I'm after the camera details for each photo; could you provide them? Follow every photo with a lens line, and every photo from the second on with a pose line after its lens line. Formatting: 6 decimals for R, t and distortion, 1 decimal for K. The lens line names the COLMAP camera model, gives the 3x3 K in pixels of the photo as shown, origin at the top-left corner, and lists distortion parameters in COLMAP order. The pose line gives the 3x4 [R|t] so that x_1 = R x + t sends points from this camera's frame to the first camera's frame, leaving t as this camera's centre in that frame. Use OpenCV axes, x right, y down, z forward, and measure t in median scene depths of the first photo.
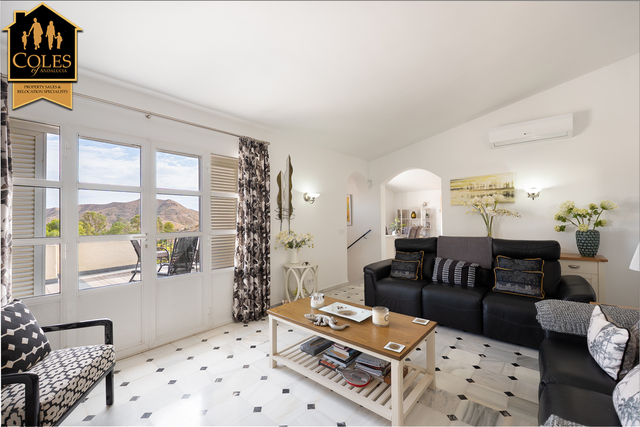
lens RADIAL K [[272.1, 0, 316.8], [0, 272.1, 212.5], [0, 0, 1]] dist [0.000632, -0.000010]
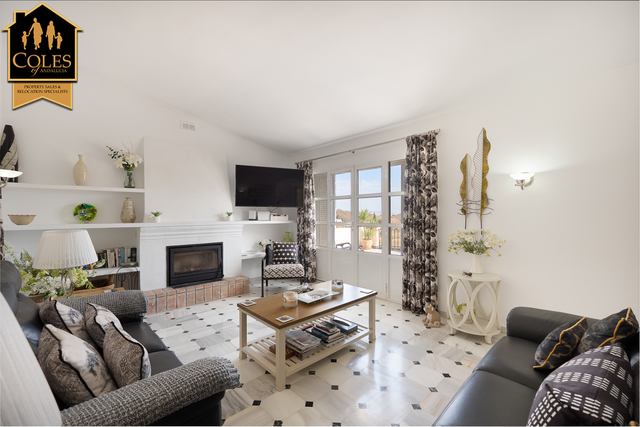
lens RADIAL K [[272.1, 0, 317.1], [0, 272.1, 217.3], [0, 0, 1]] dist [0.000632, -0.000010]
pose [[-0.117224, 0.003133, -0.993101, 0.679718], [0.013155, 0.999912, 0.001602, 0.024334], [0.993018, -0.012877, -0.117255, 0.630260]]
